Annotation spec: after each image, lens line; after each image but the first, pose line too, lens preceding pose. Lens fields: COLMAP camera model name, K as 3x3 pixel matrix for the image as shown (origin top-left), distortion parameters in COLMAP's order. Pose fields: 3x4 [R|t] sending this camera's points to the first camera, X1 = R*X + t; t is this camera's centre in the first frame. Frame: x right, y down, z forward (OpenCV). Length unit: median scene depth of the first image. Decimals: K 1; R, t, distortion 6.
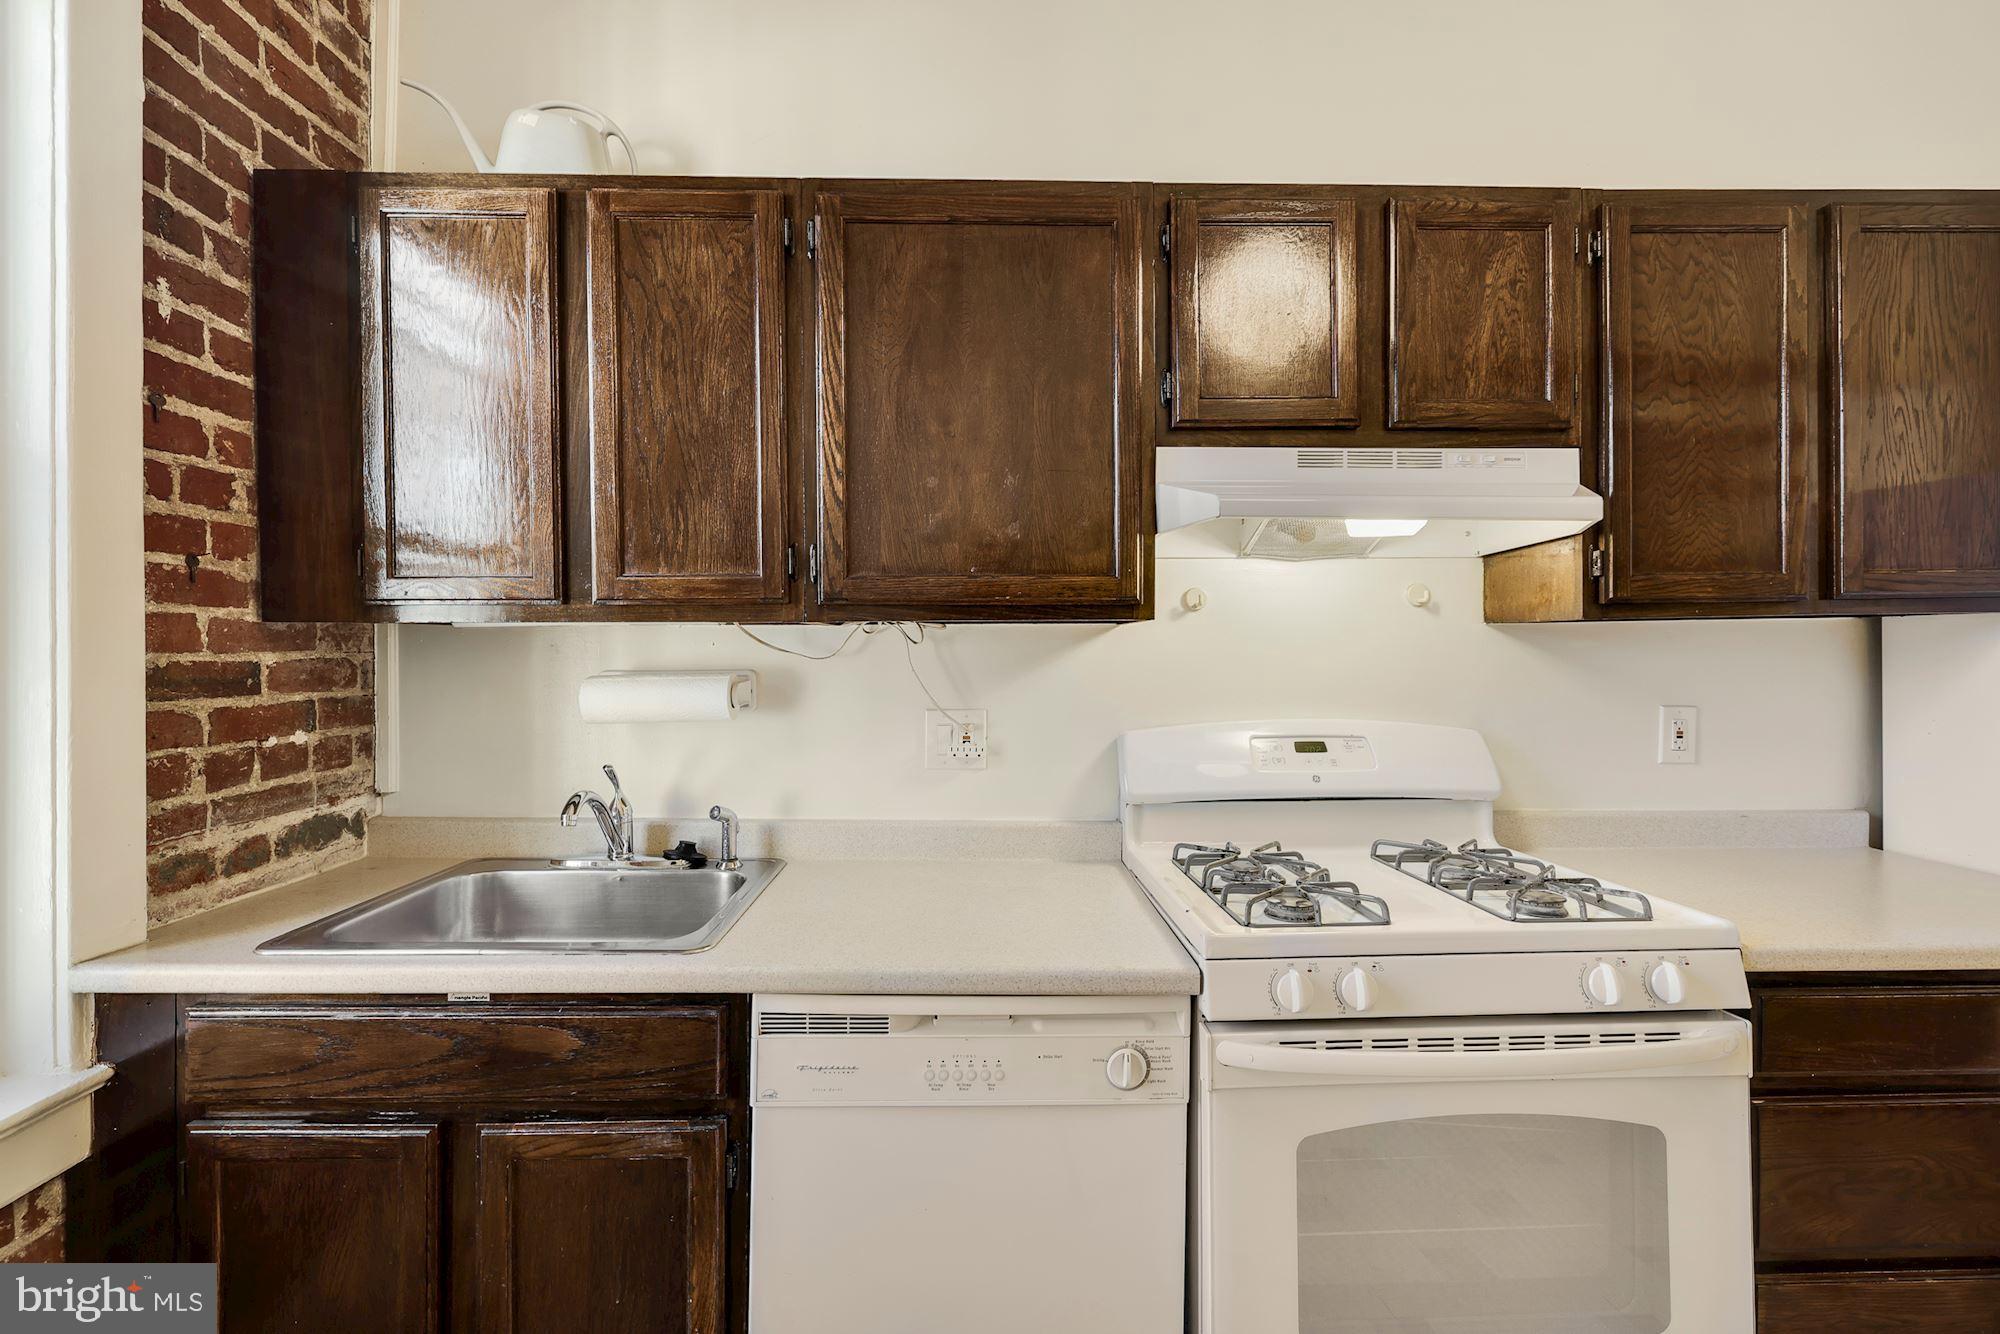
lens RADIAL K [[854.3, 0, 991.5], [0, 854.3, 659.4], [0, 0, 1]] dist [-0.005240, -0.000105]
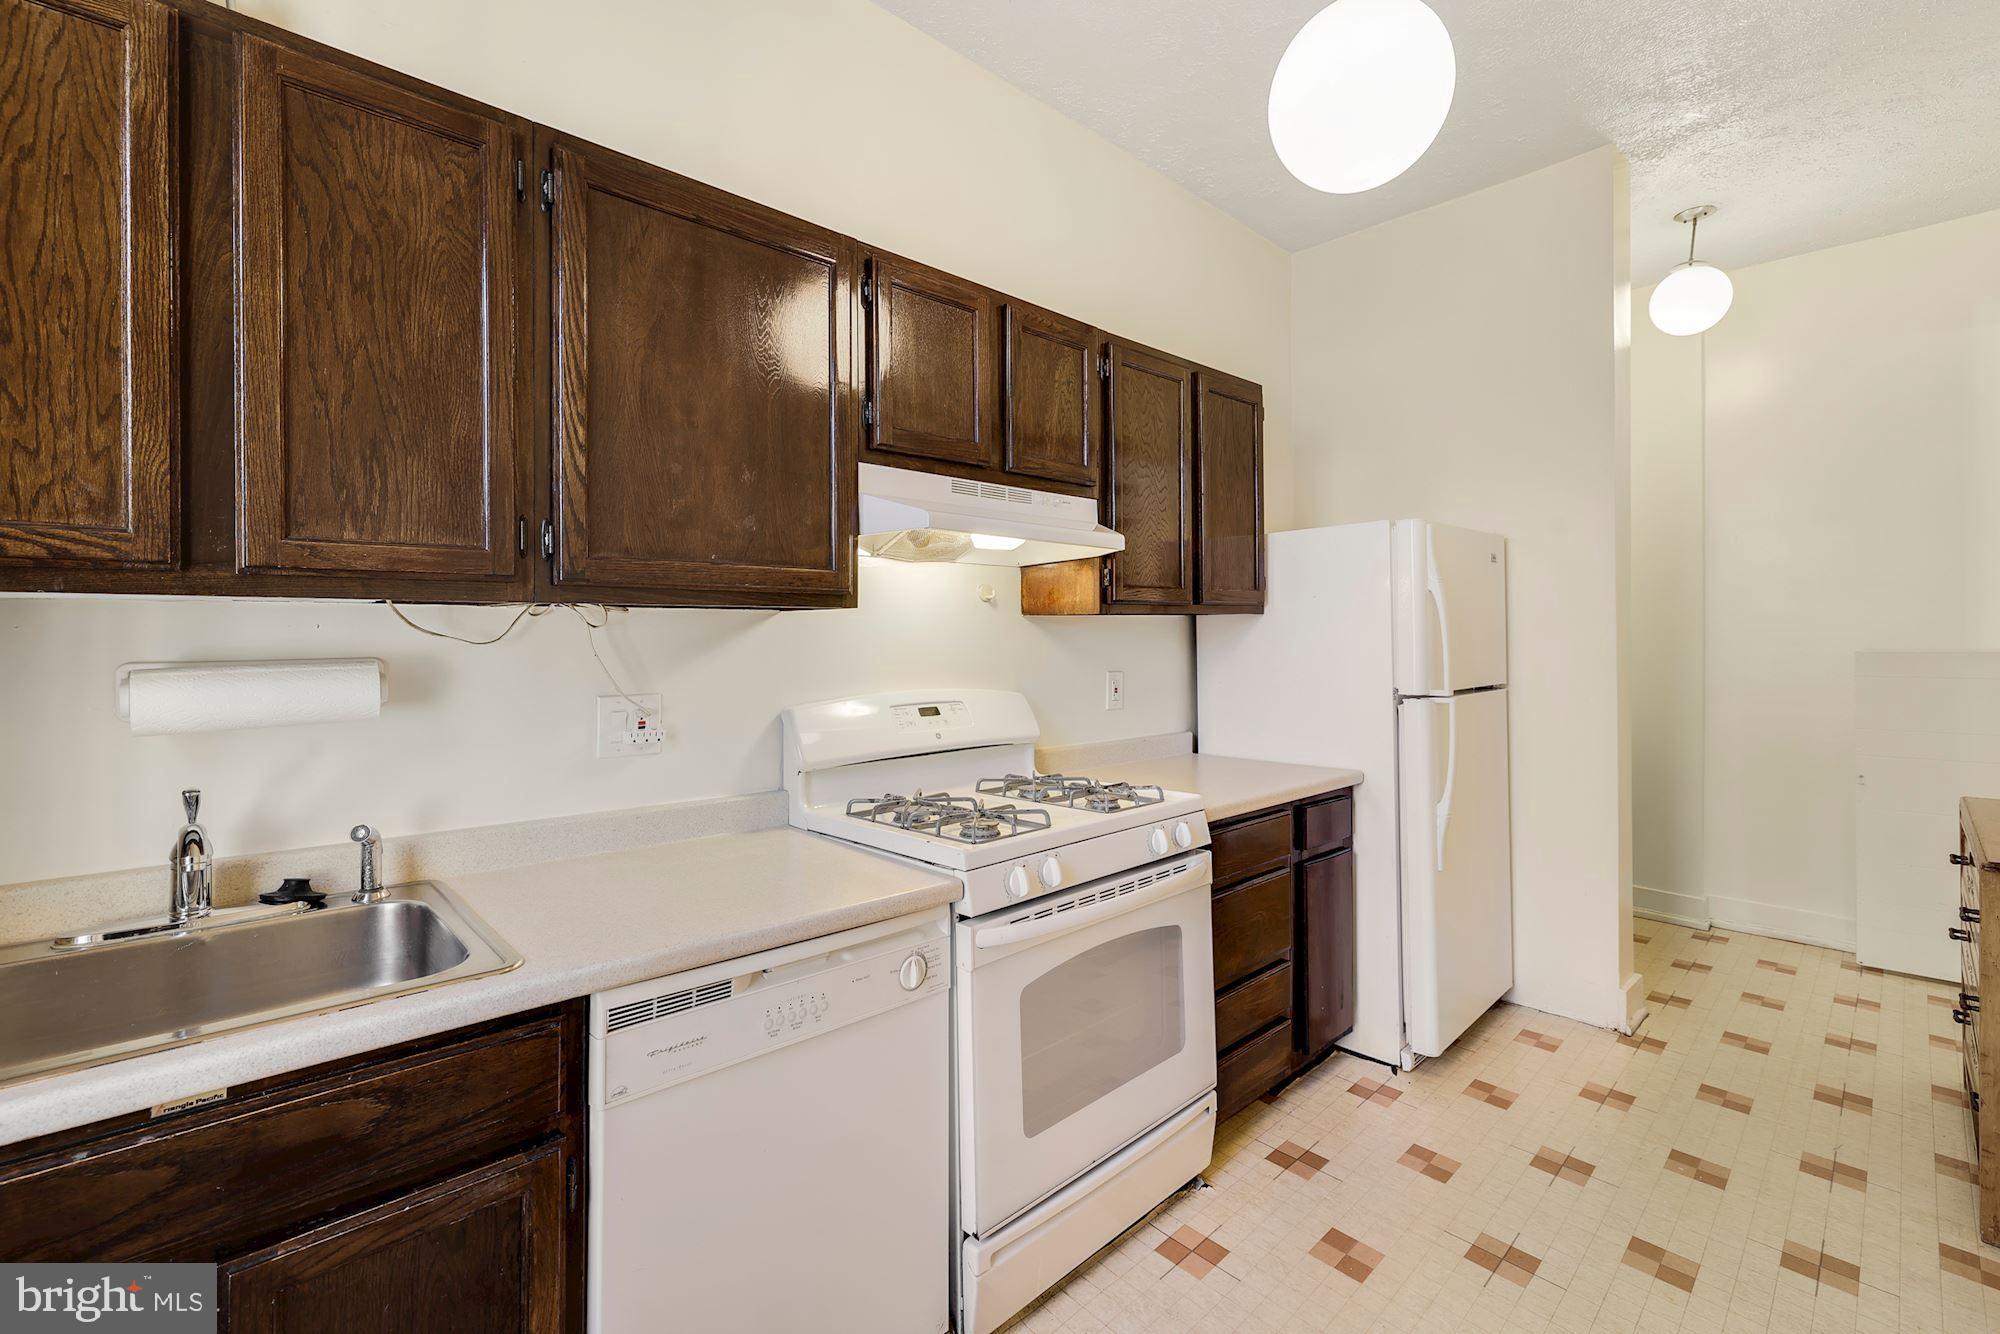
lens RADIAL K [[854.3, 0, 993.5], [0, 854.3, 632.1], [0, 0, 1]] dist [-0.005240, -0.000105]
pose [[0.754377, 0.002703, 0.656436, -0.452386], [0.007462, 0.999892, -0.012693, 0.003012], [-0.656399, 0.014474, 0.754275, -0.012539]]
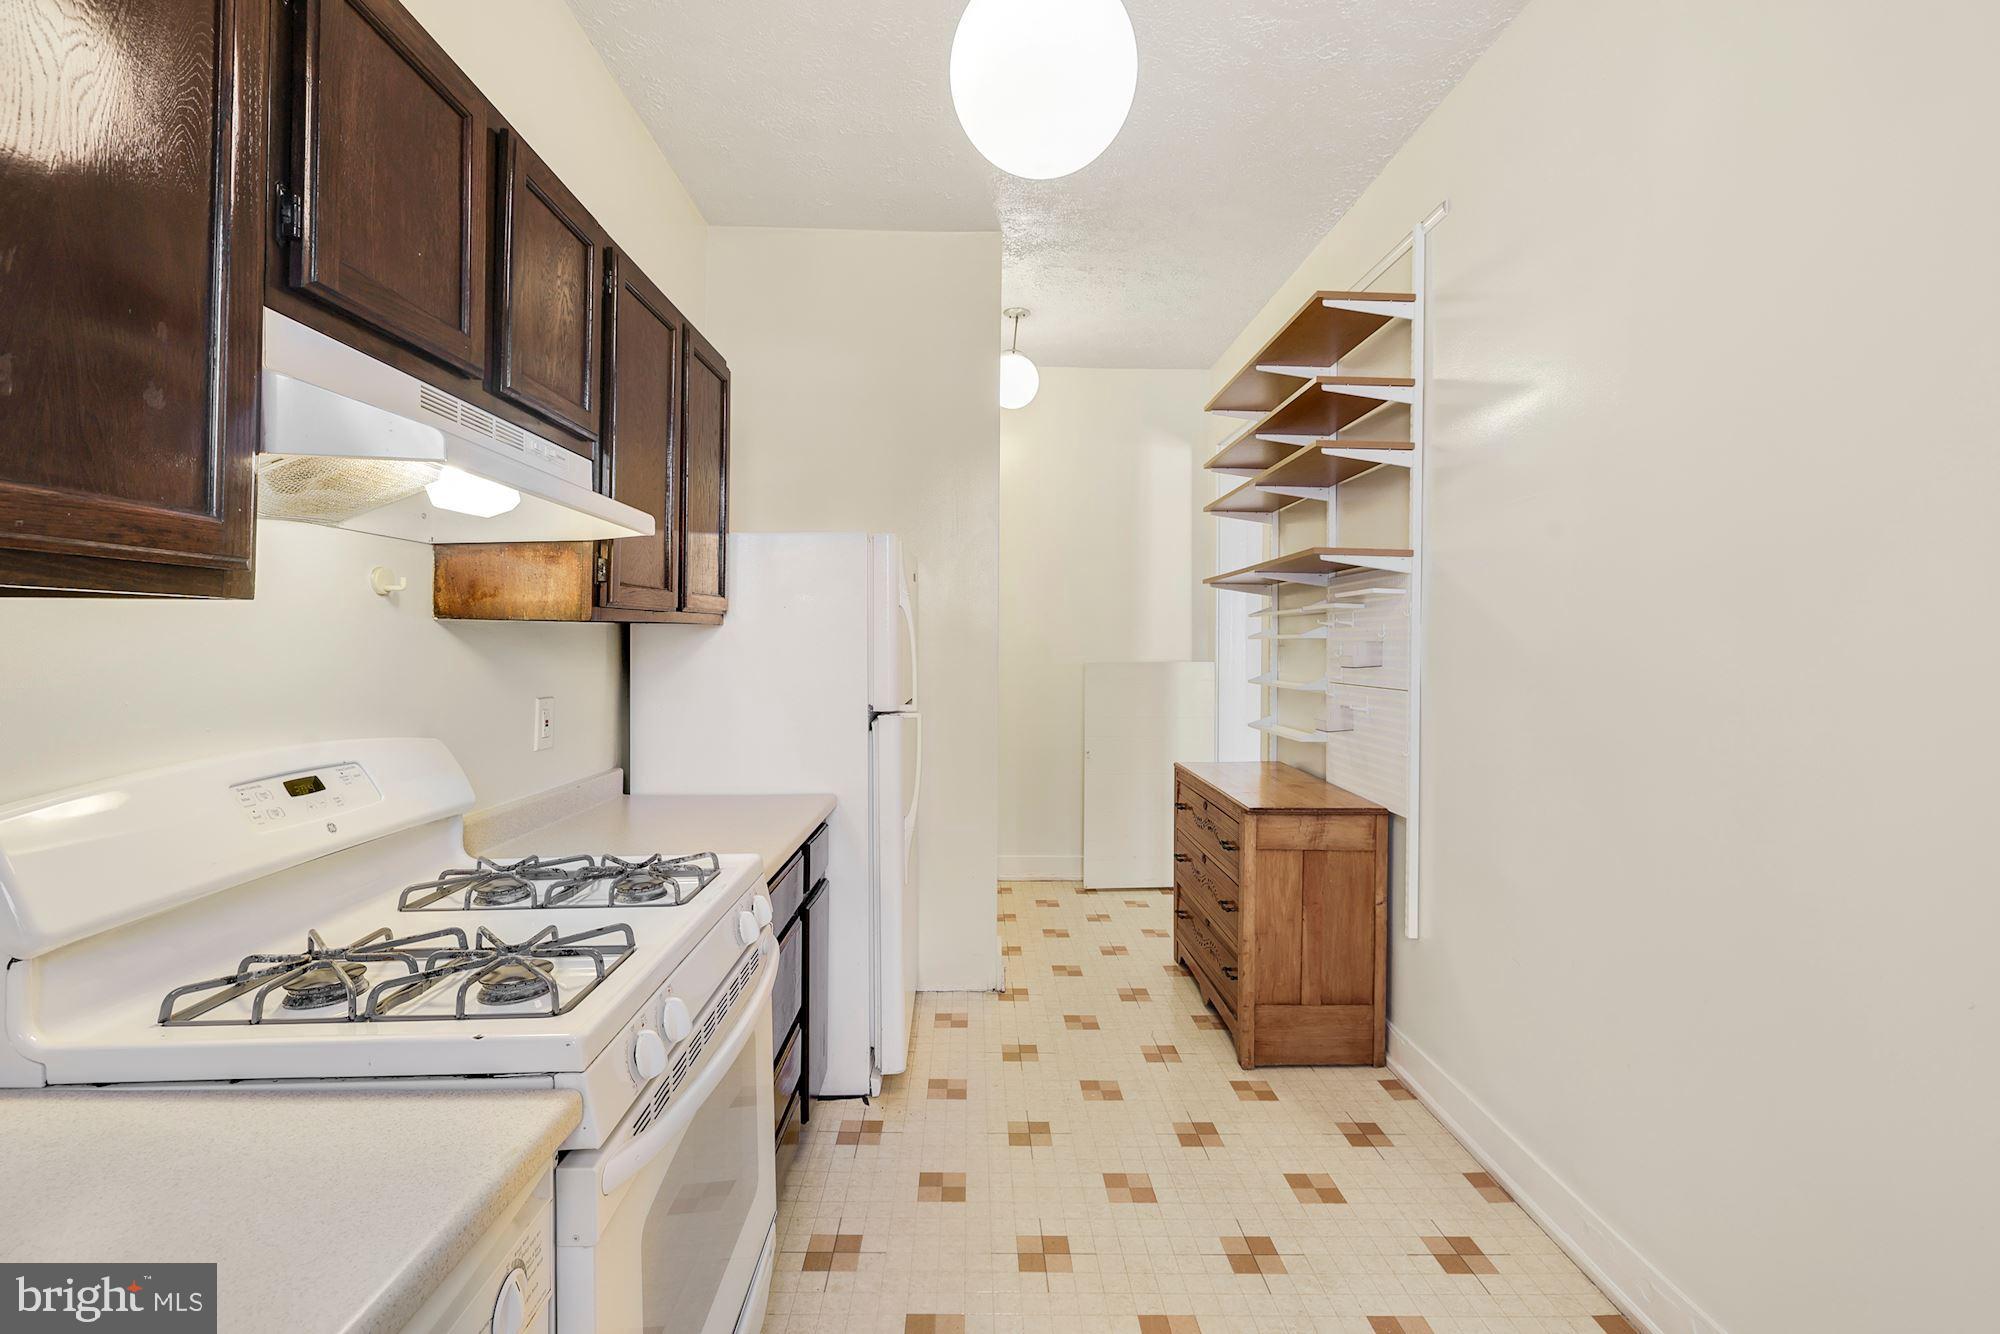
lens RADIAL K [[854.3, 0, 985.9], [0, 854.3, 630.3], [0, 0, 1]] dist [-0.005240, -0.000105]
pose [[0.016341, 0.019798, 0.999670, -0.387458], [0.004272, 0.999793, -0.019870, -0.011801], [-0.999857, 0.004596, 0.016253, 0.505313]]
